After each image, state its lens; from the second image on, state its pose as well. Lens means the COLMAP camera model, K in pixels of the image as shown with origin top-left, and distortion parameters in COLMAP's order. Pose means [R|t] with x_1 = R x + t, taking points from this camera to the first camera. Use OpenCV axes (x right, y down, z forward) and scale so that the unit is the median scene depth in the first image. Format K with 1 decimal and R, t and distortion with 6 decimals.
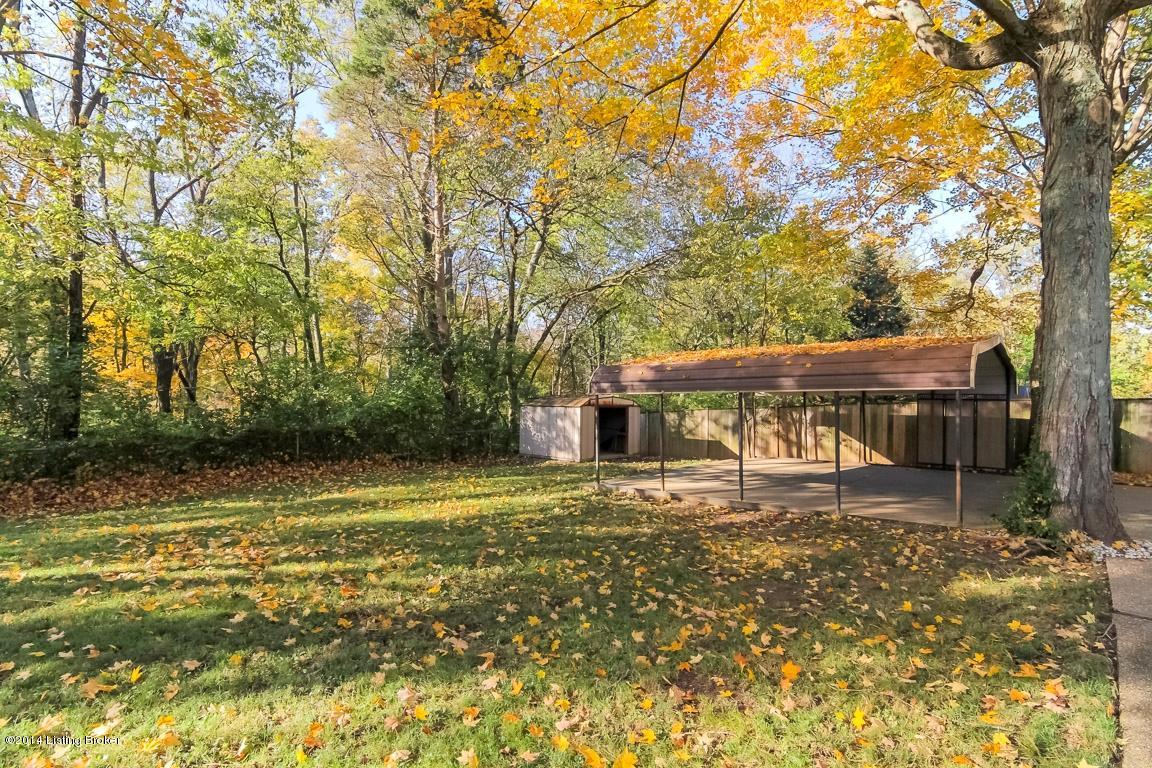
lens RADIAL K [[592.2, 0, 576.8], [0, 592.2, 385.4], [0, 0, 1]] dist [-0.007122, -0.001471]
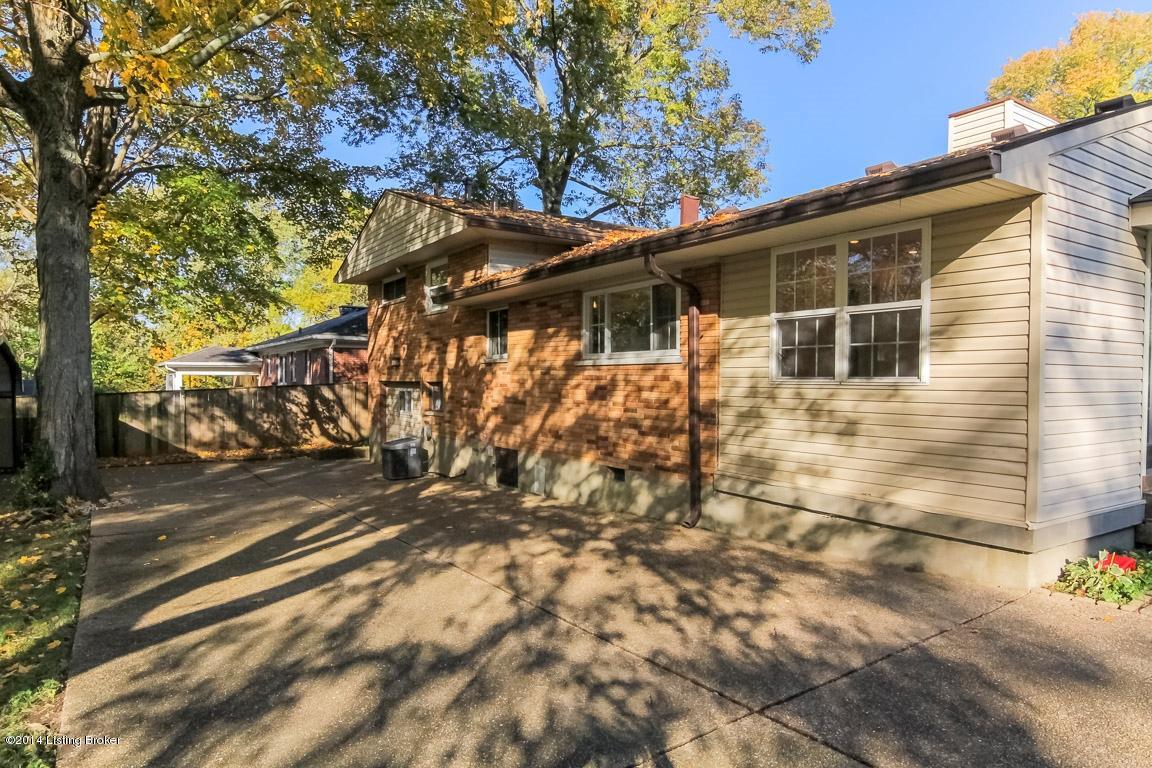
lens RADIAL K [[700.4, 0, 576.5], [0, 700.4, 387.3], [0, 0, 1]] dist [-0.006978, -0.002363]
pose [[0.256937, -0.026734, 0.966058, -0.343123], [0.015102, 0.999606, 0.023646, -0.014778], [-0.966310, 0.008514, 0.257240, -0.473813]]
